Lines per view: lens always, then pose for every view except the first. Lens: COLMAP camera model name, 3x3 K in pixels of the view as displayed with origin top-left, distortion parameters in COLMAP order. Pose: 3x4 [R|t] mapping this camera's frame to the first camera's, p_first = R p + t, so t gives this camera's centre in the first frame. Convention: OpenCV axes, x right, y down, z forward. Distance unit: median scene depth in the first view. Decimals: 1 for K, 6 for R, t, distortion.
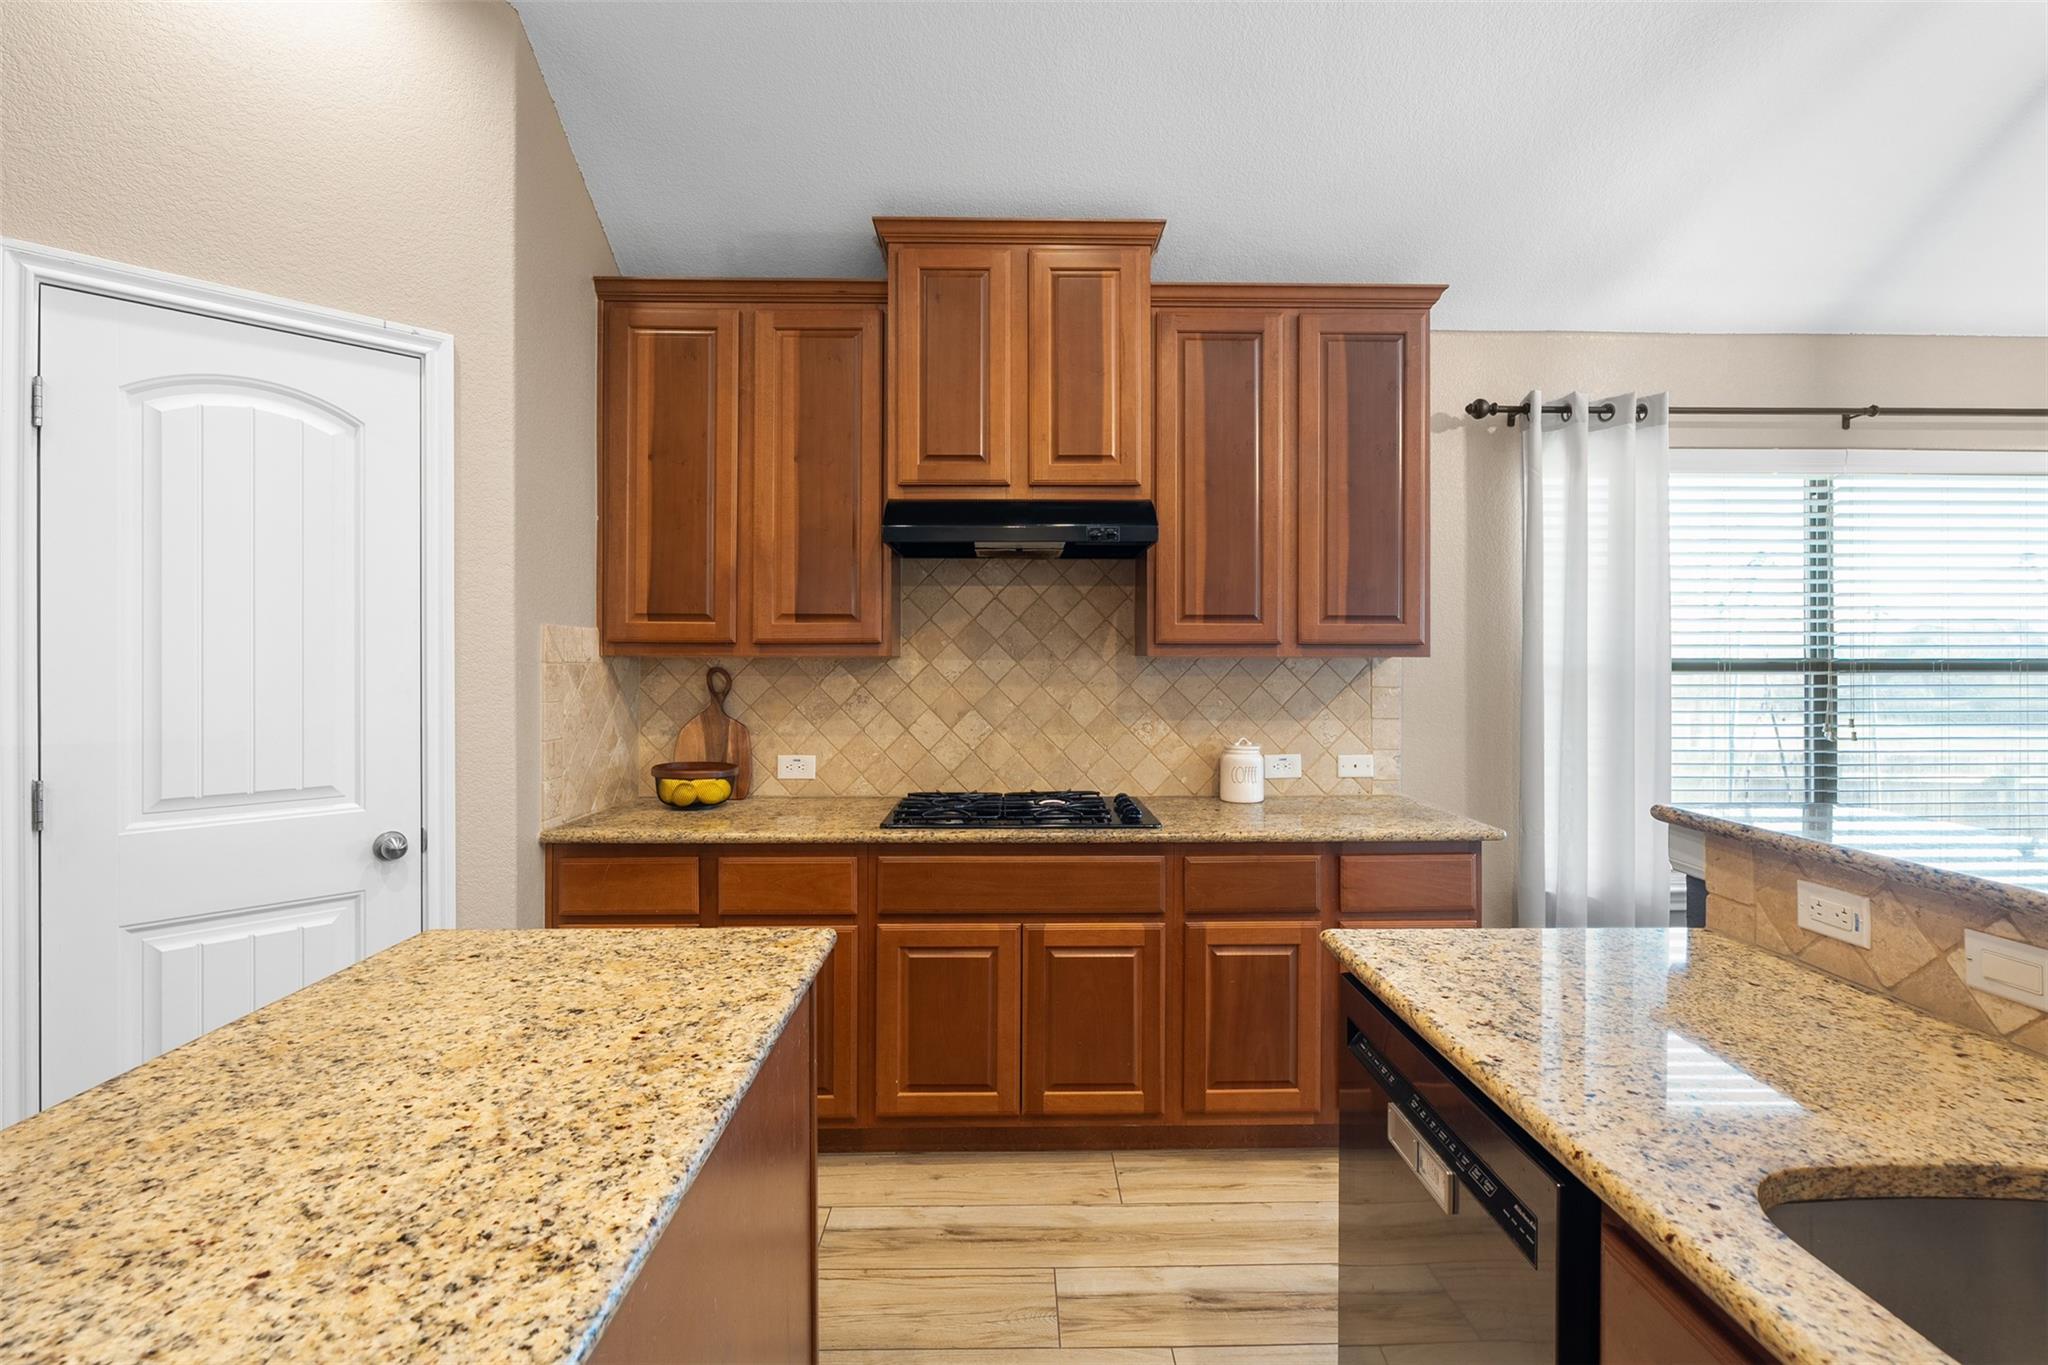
lens RADIAL K [[925.3, 0, 1010.1], [0, 925.3, 657.9], [0, 0, 1]] dist [-0.007845, 0.002991]
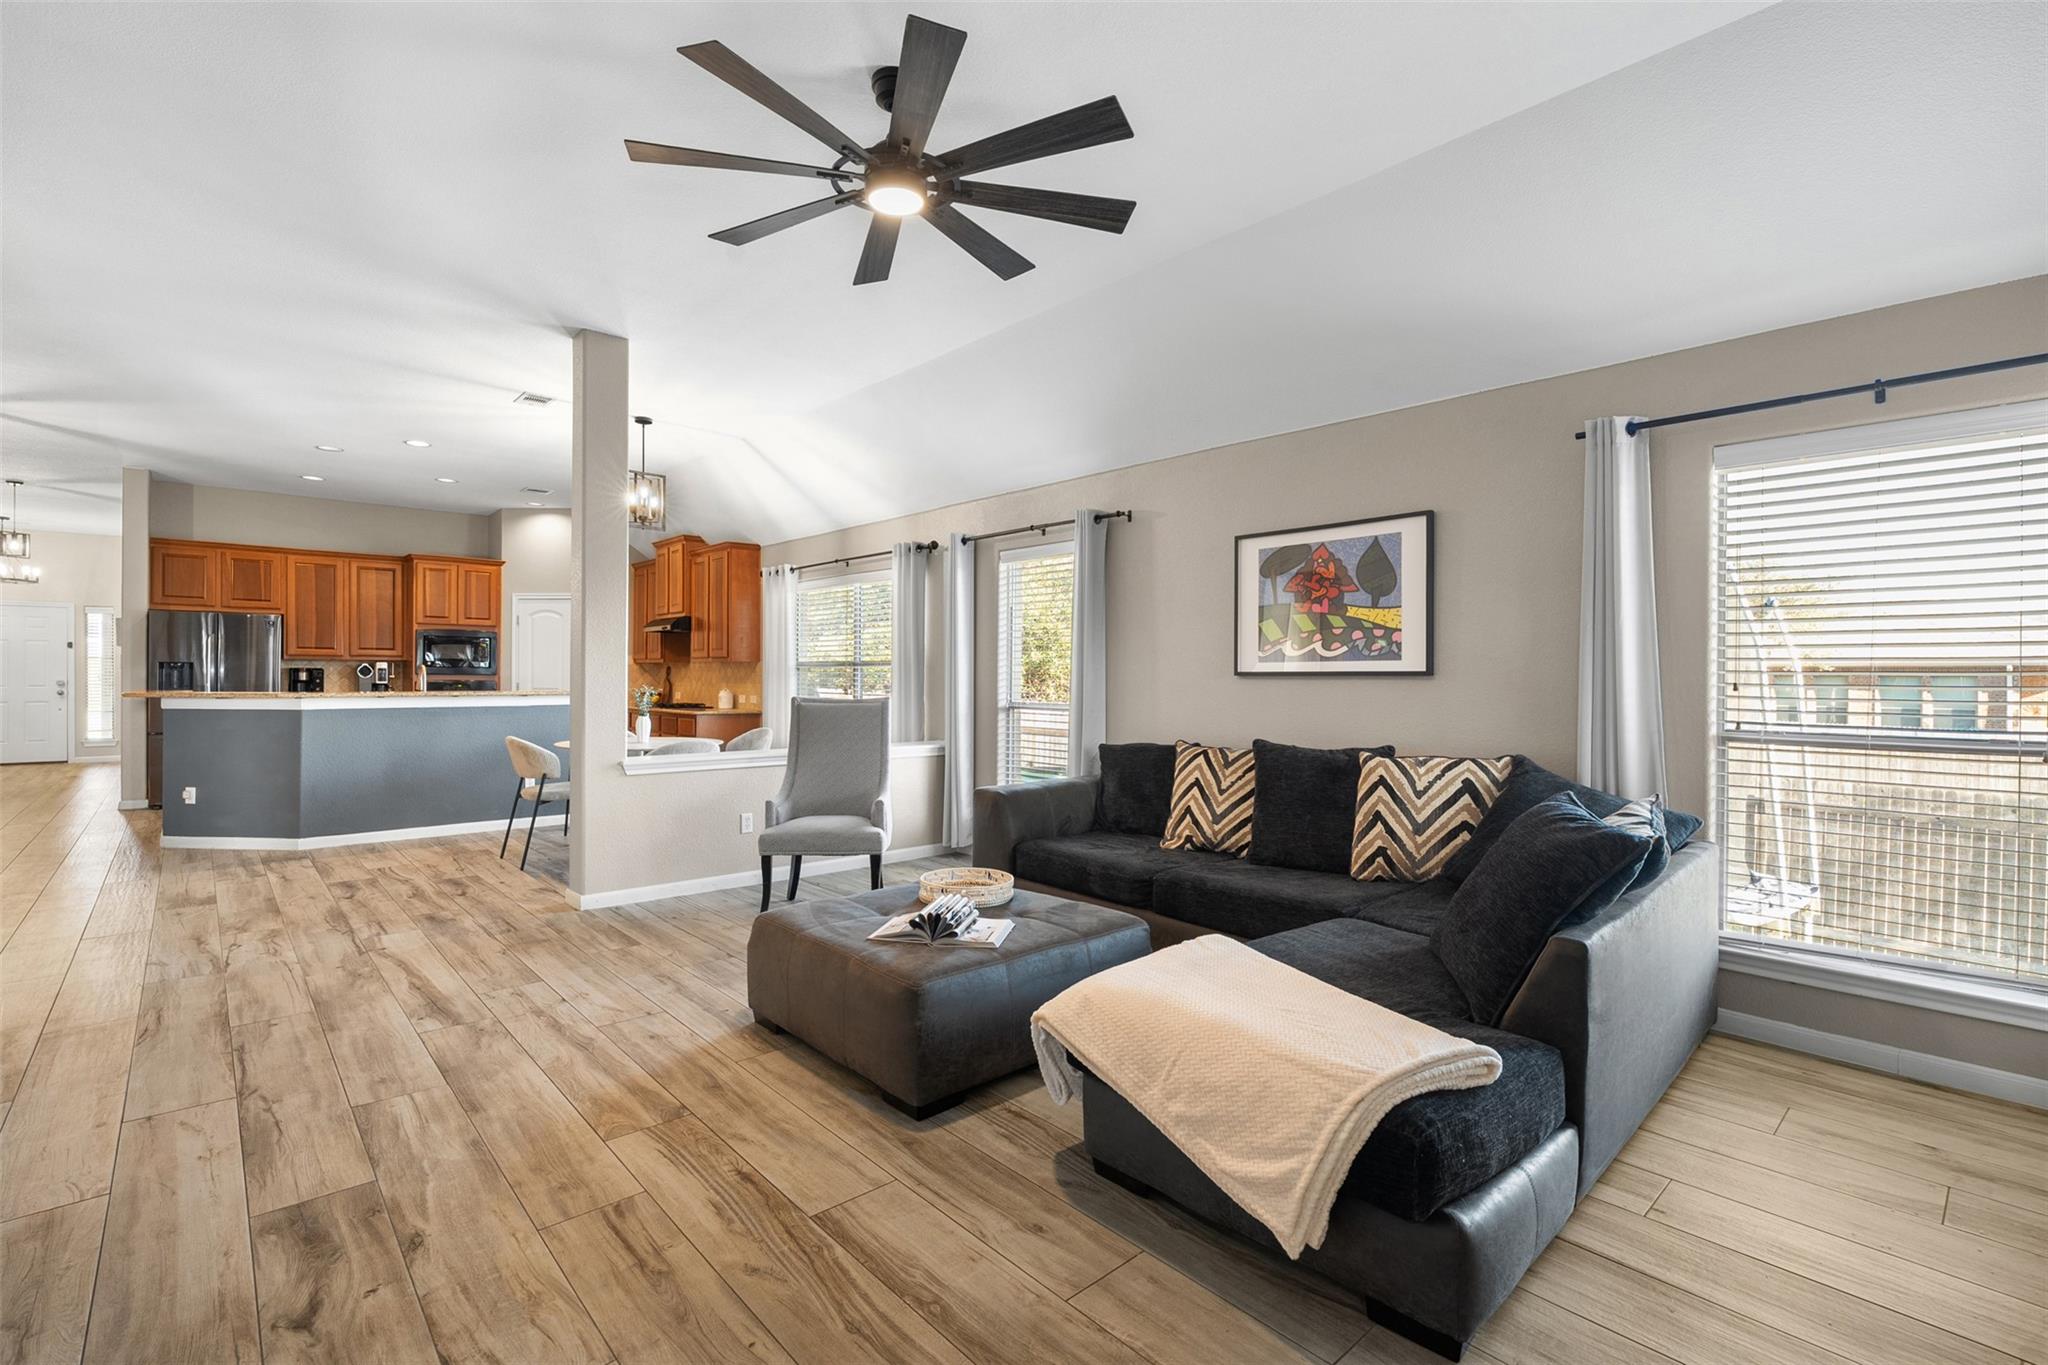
lens RADIAL K [[925.3, 0, 1022.3], [0, 925.3, 672.4], [0, 0, 1]] dist [-0.007845, 0.002991]
pose [[0.656450, 0.000507, -0.754369, 3.510379], [-0.006298, 0.999969, -0.004808, 0.047196], [0.754343, 0.007907, 0.656432, -0.285983]]
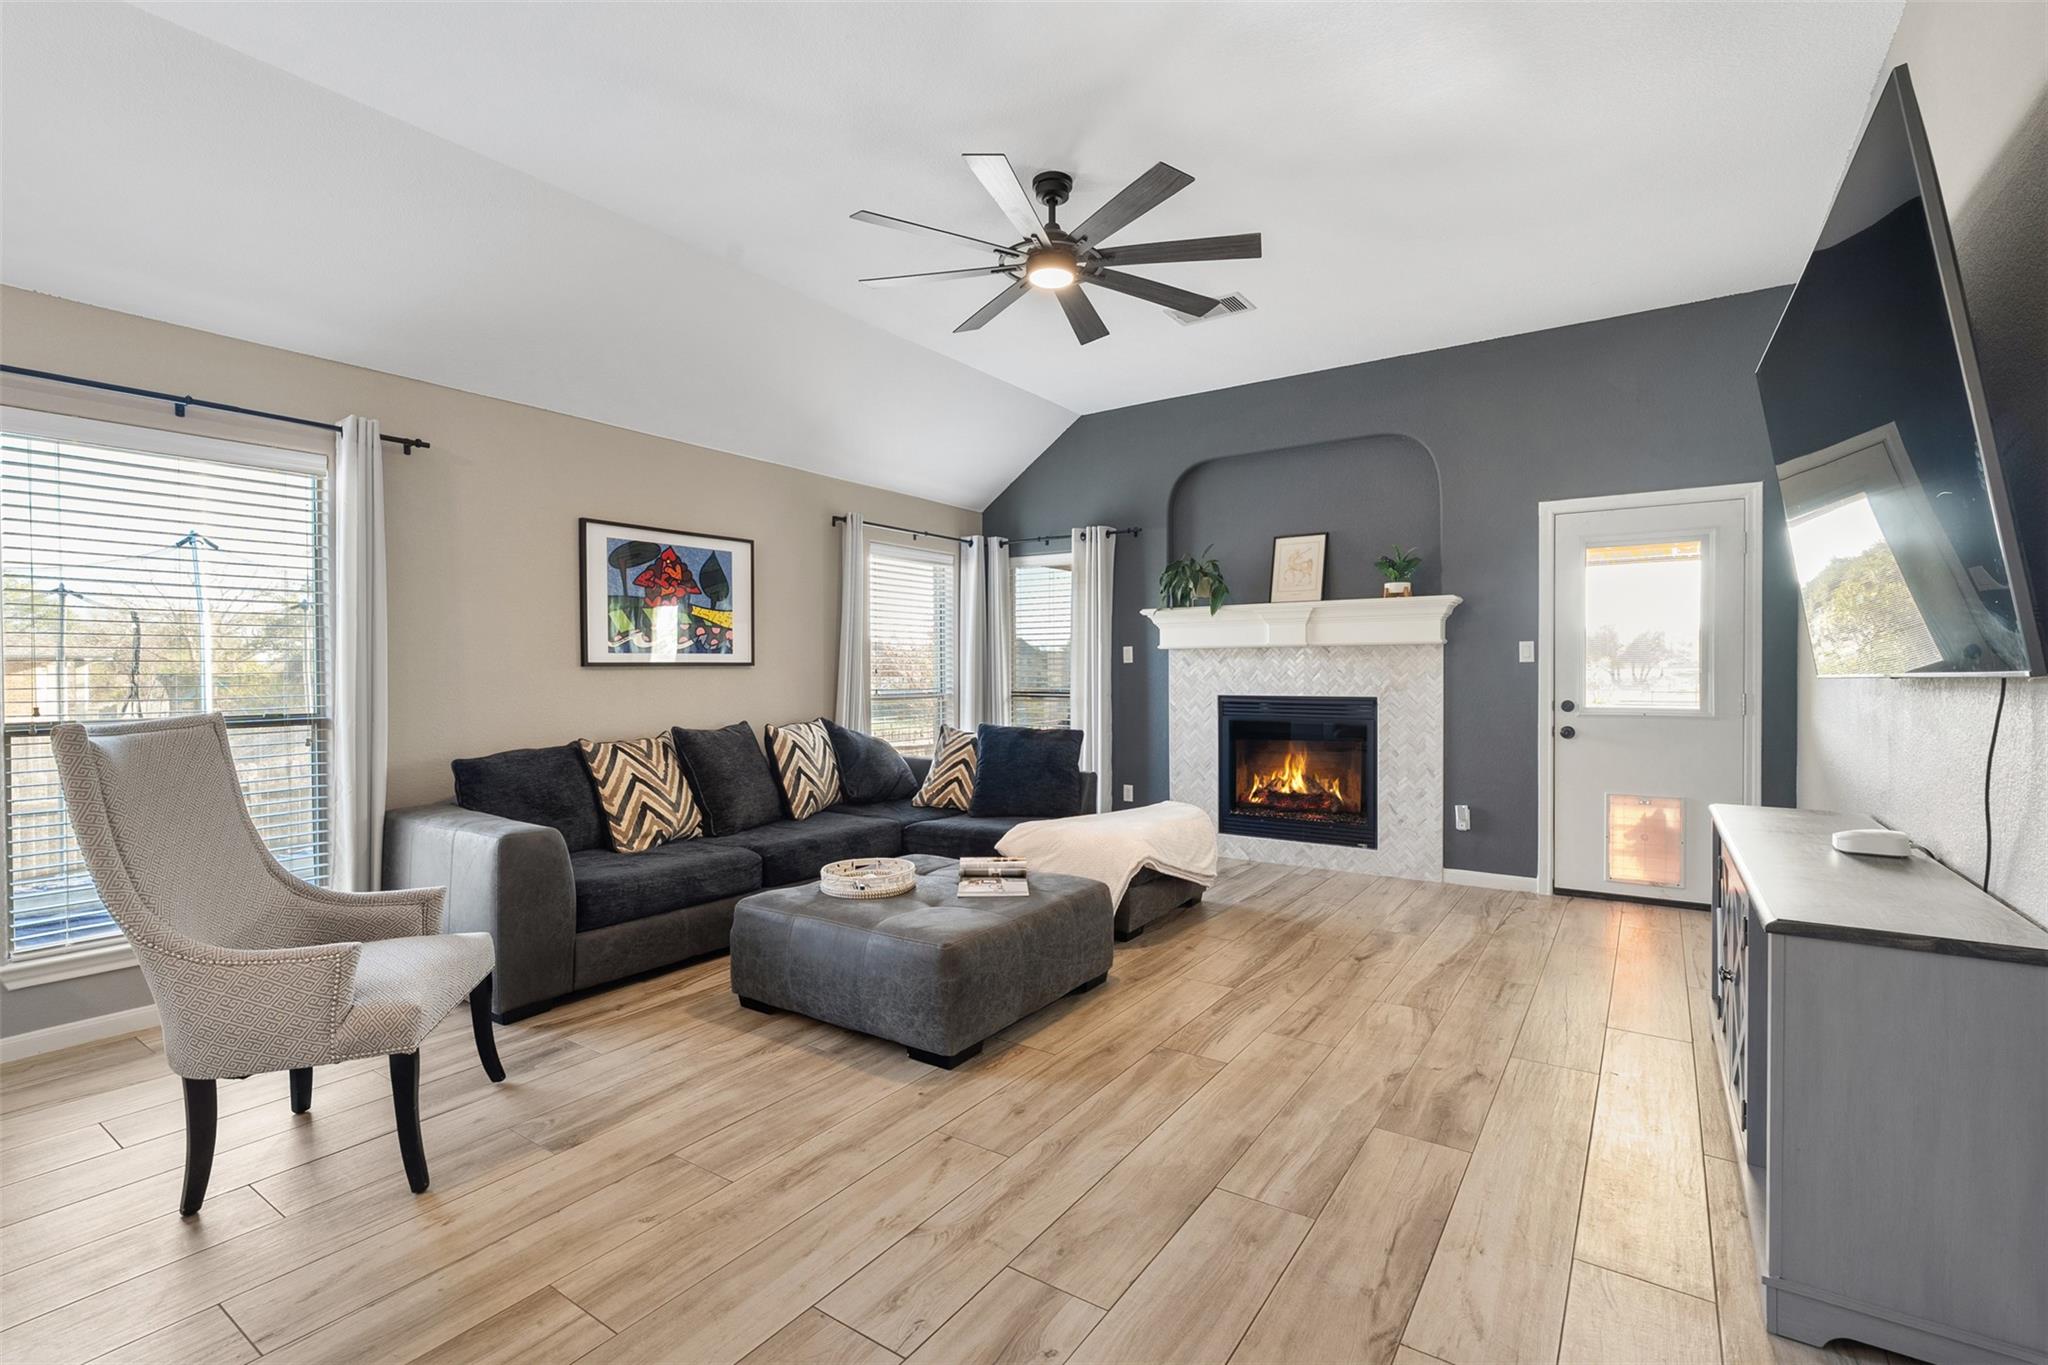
lens RADIAL K [[925.3, 0, 1023.3], [0, 925.3, 676.5], [0, 0, 1]] dist [-0.007845, 0.002991]
pose [[0.579315, -0.009393, 0.815049, 1.572680], [0.003706, 0.999954, 0.008889, 0.048594], [-0.815095, -0.002129, 0.579323, -0.420860]]
